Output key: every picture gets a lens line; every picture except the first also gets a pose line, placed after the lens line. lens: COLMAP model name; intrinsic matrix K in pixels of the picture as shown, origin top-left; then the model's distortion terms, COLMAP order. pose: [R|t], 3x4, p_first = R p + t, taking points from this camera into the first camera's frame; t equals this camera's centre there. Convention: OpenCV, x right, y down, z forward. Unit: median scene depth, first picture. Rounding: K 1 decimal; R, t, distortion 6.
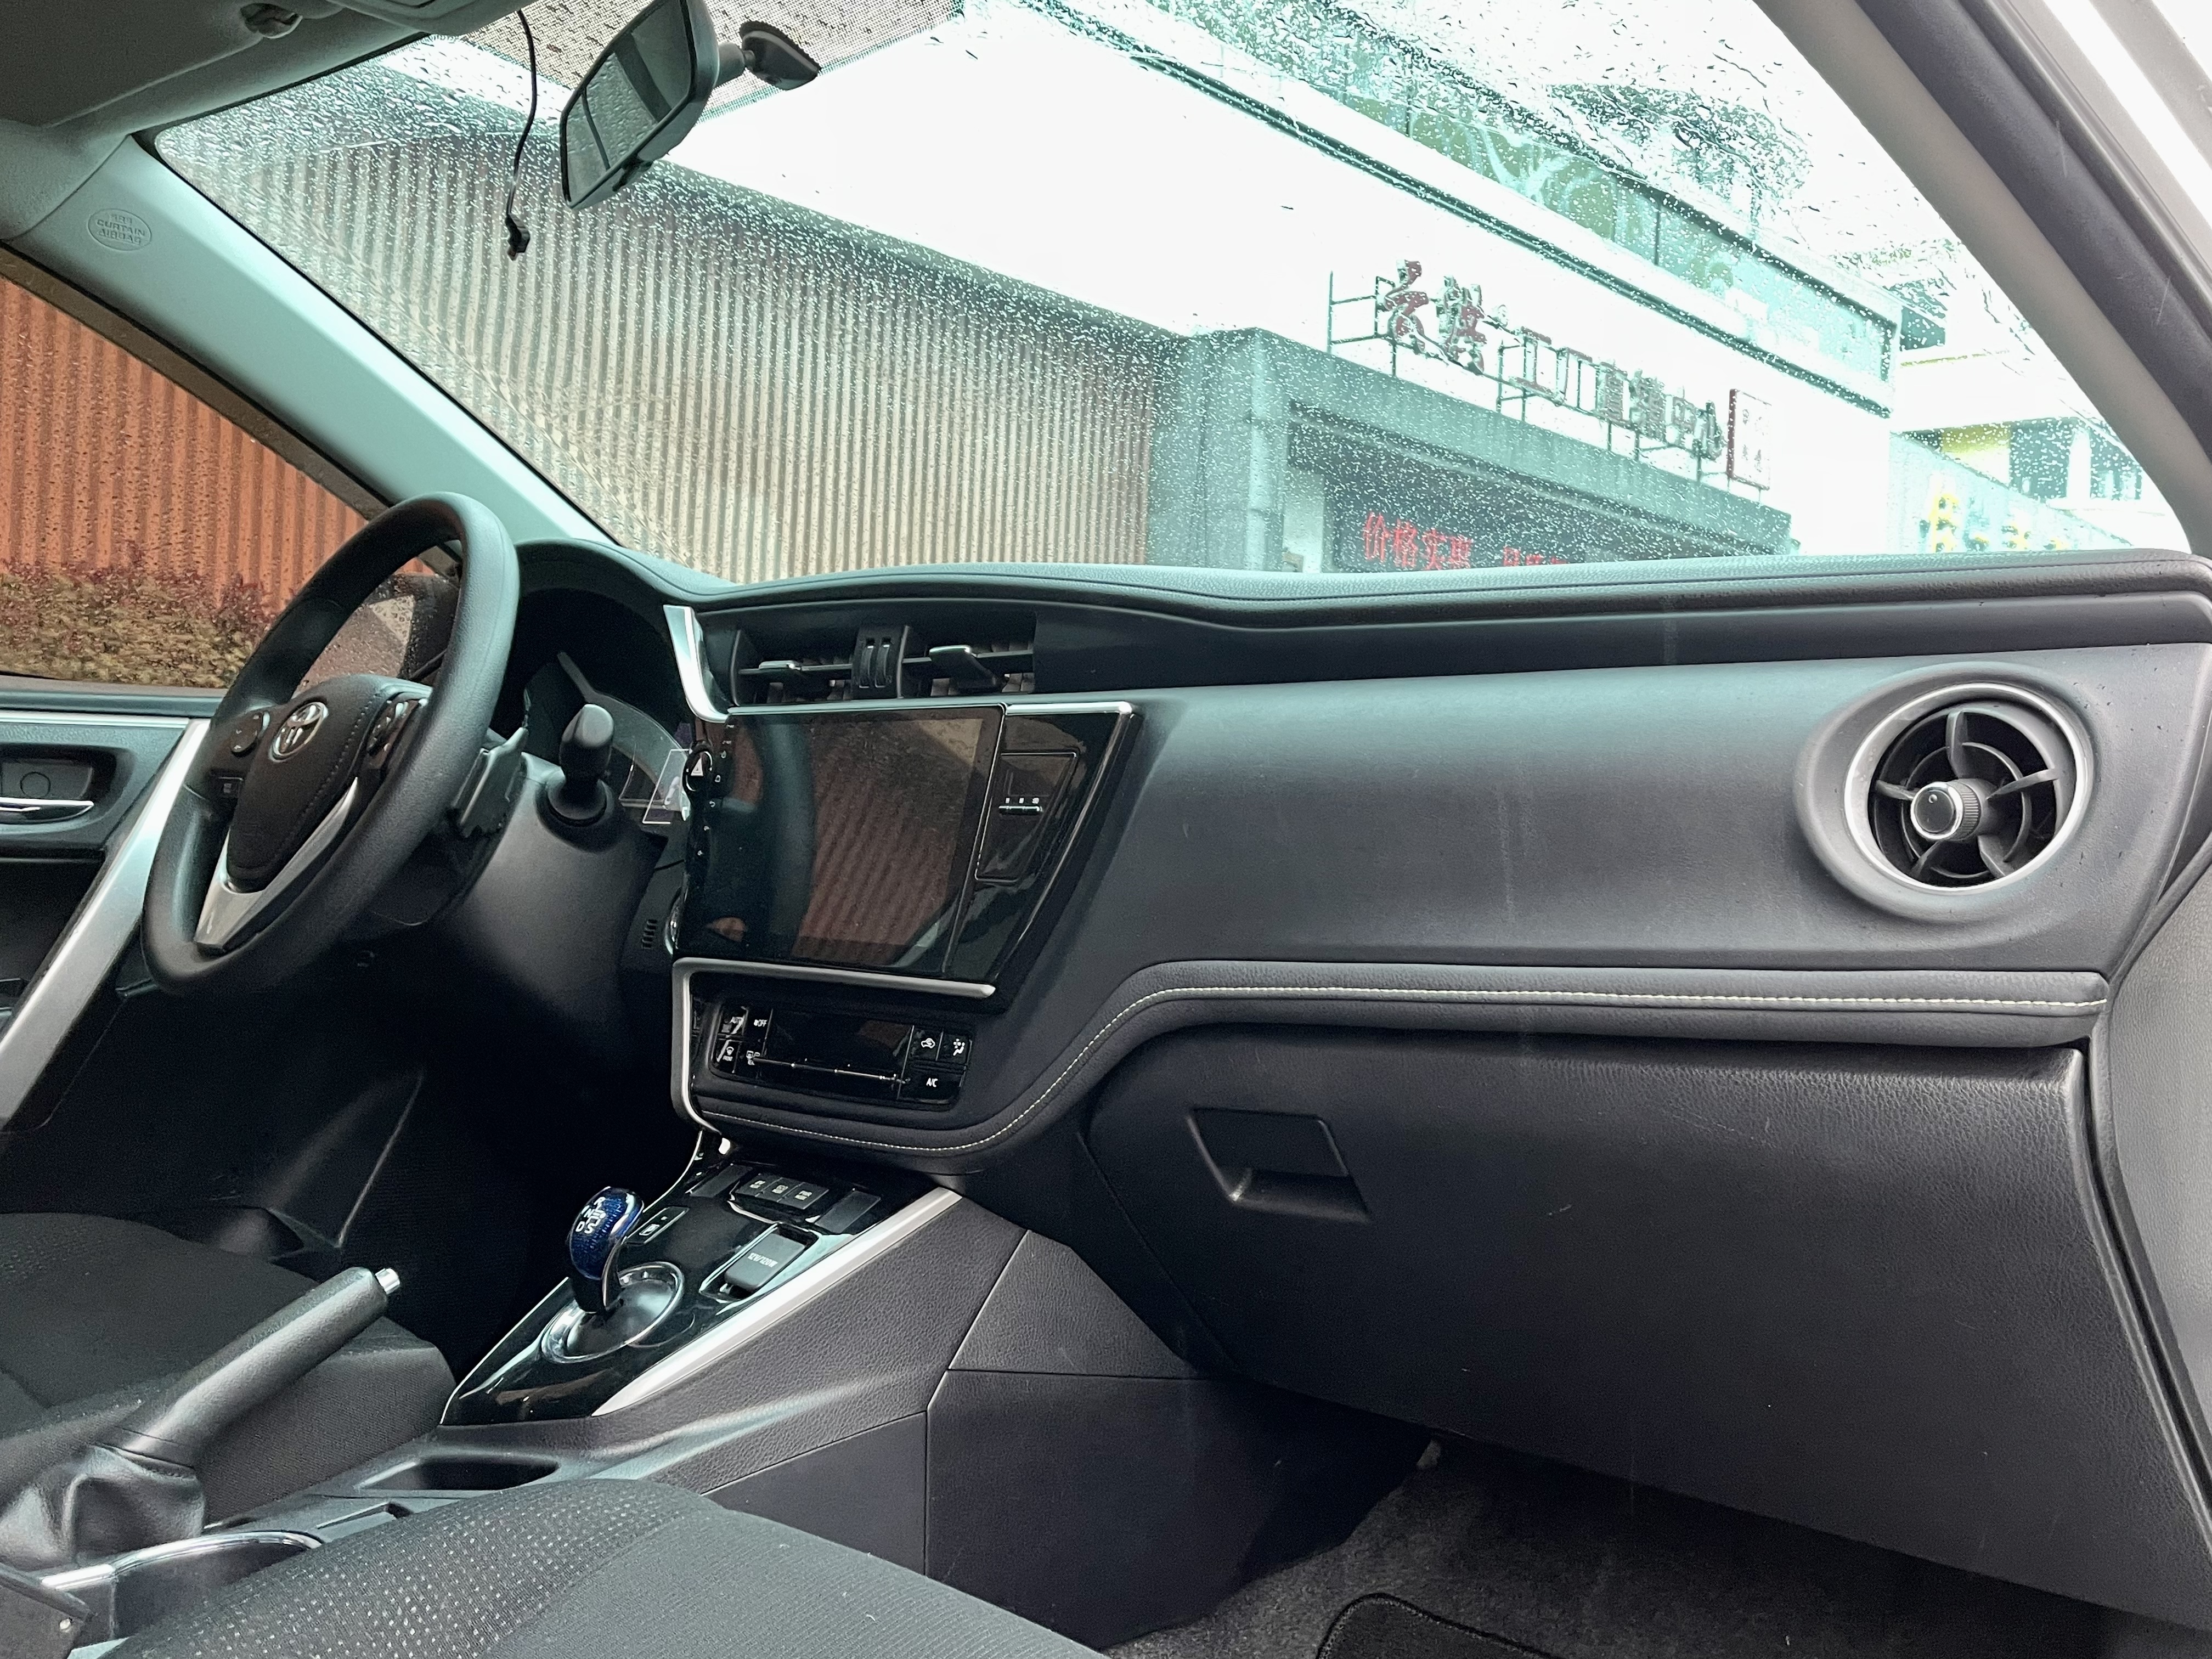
lens RADIAL K [[1883.9, 0, 1099.9], [0, 1883.9, 837.4], [0, 0, 1]] dist [0.008393, -0.003029]
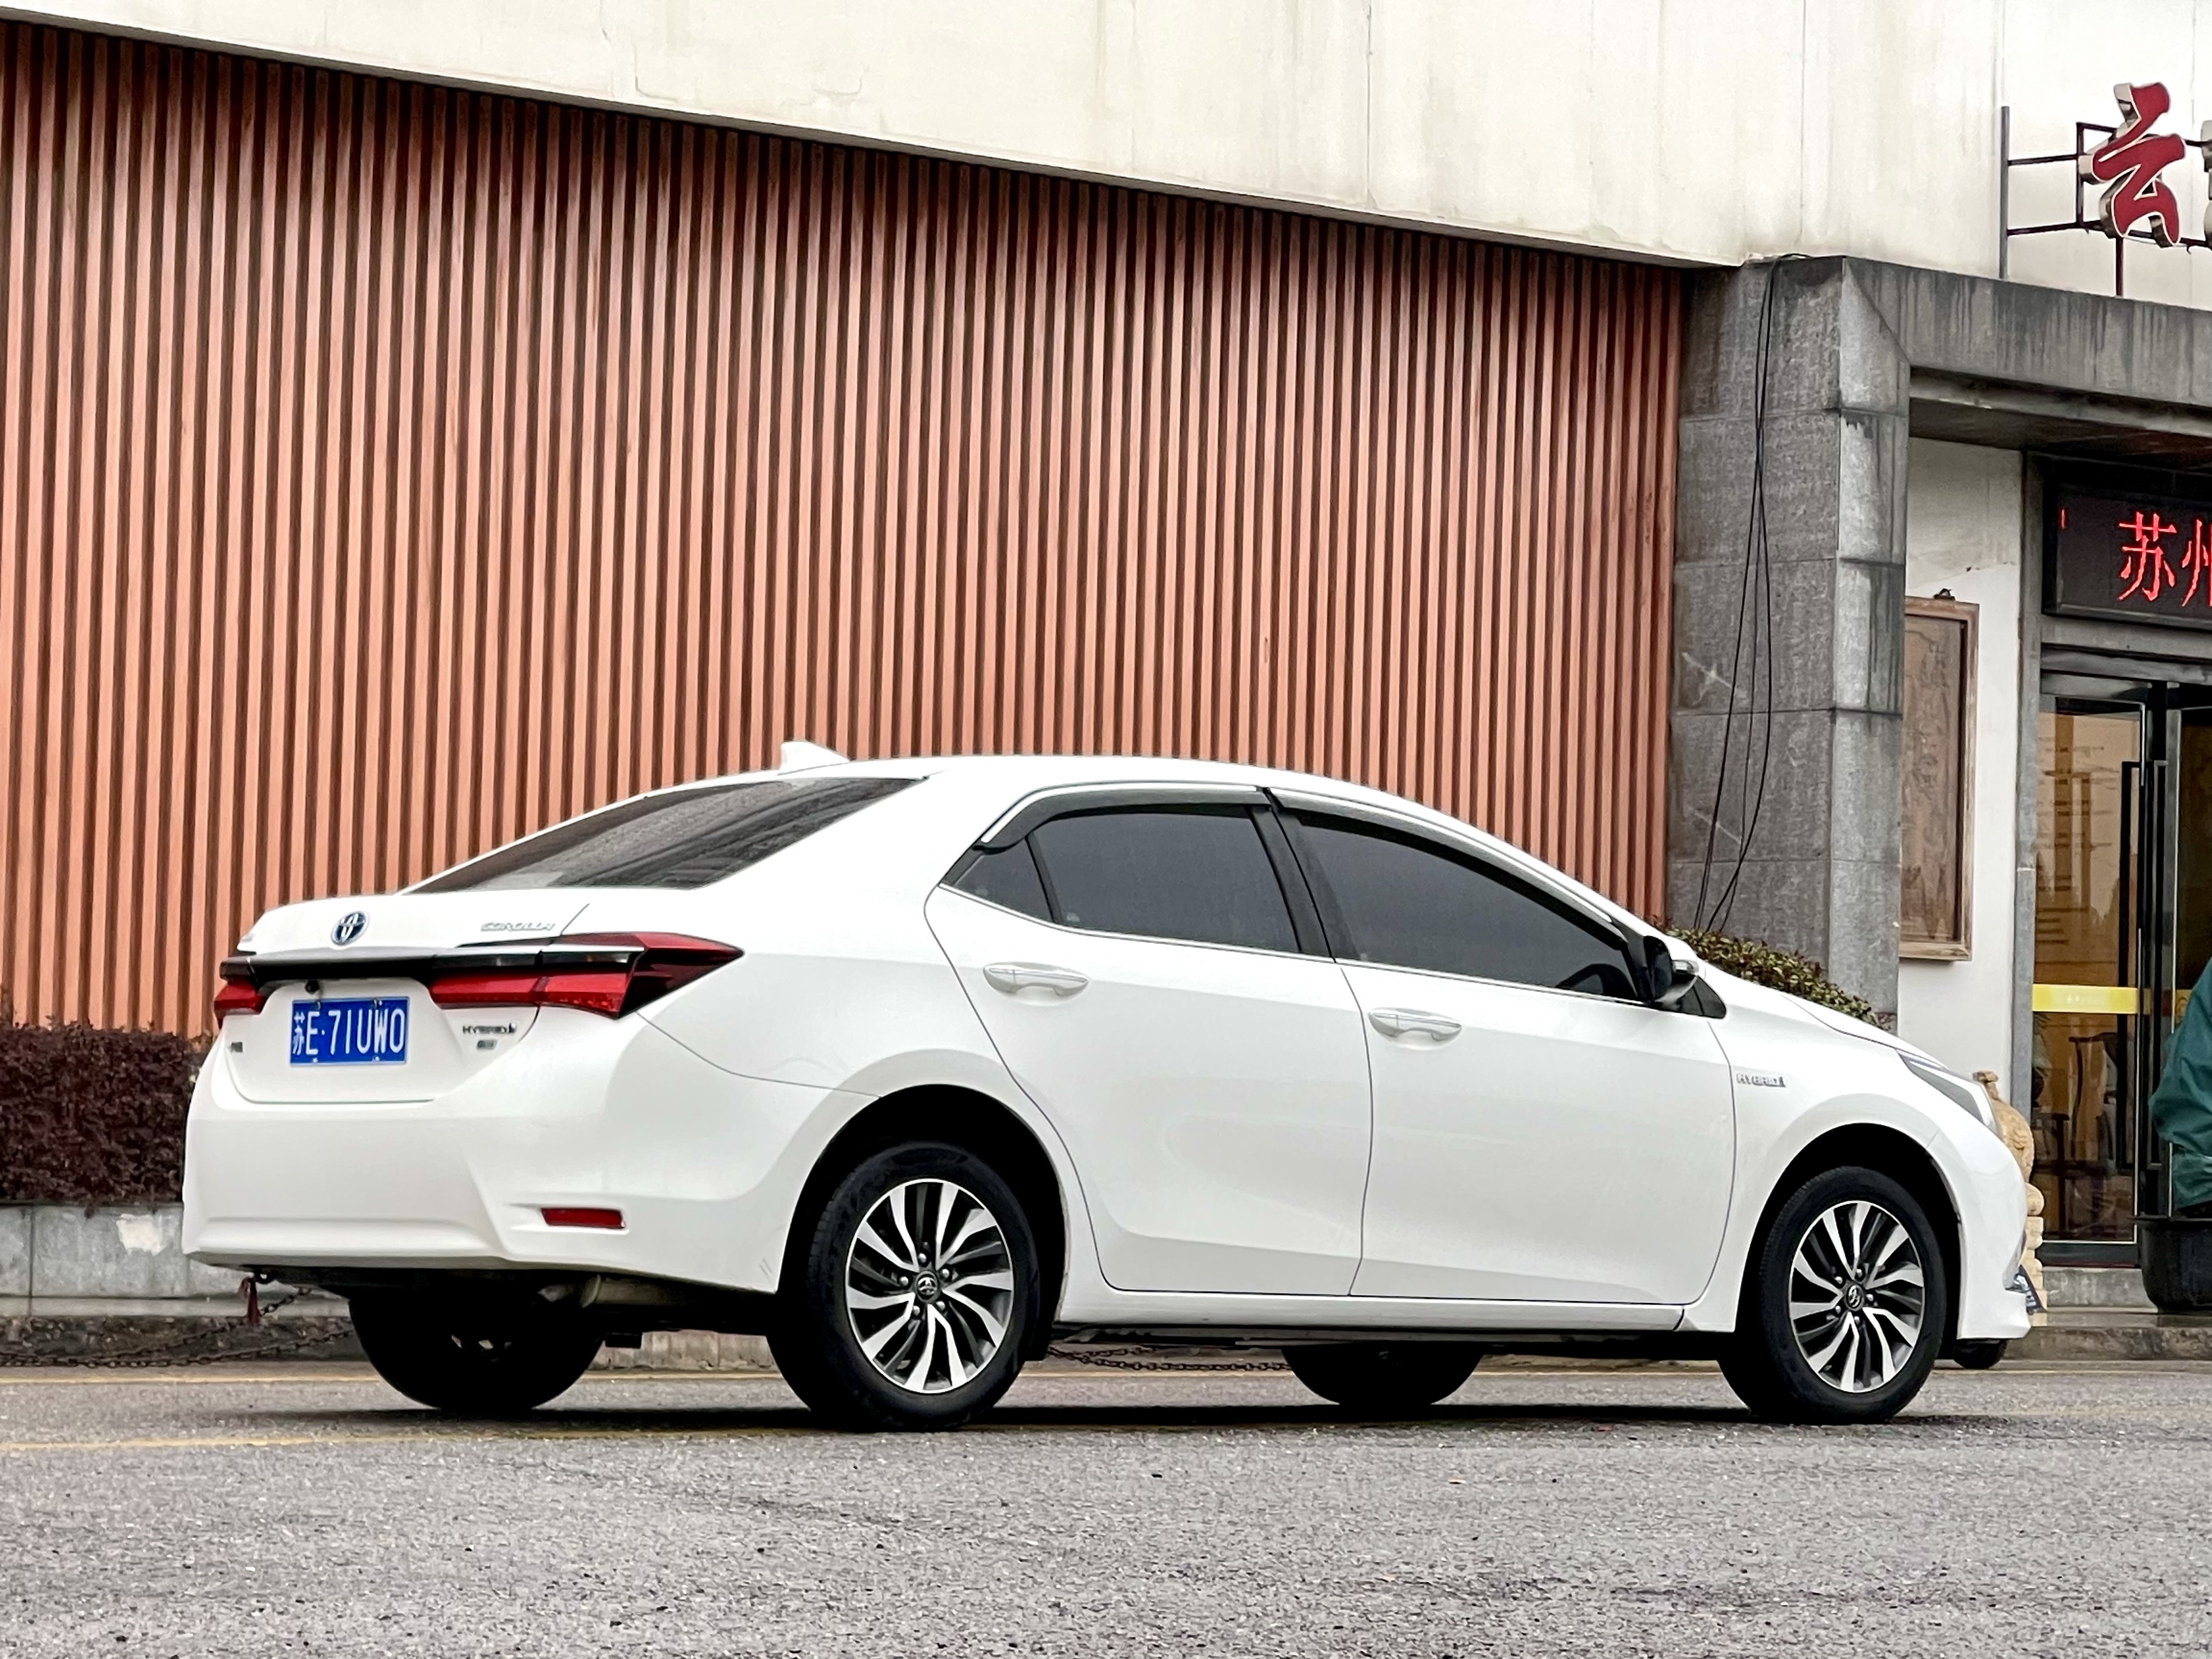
lens RADIAL K [[7135.5, 0, 1106.7], [0, 7135.5, 833.9], [0, 0, 1]] dist [0.310848, 0.000000]
pose [[0.995513, -0.021580, -0.092133, 0.050011], [0.015466, 0.997663, -0.066560, 0.050198], [0.093354, 0.064837, 0.993520, -1.106102]]
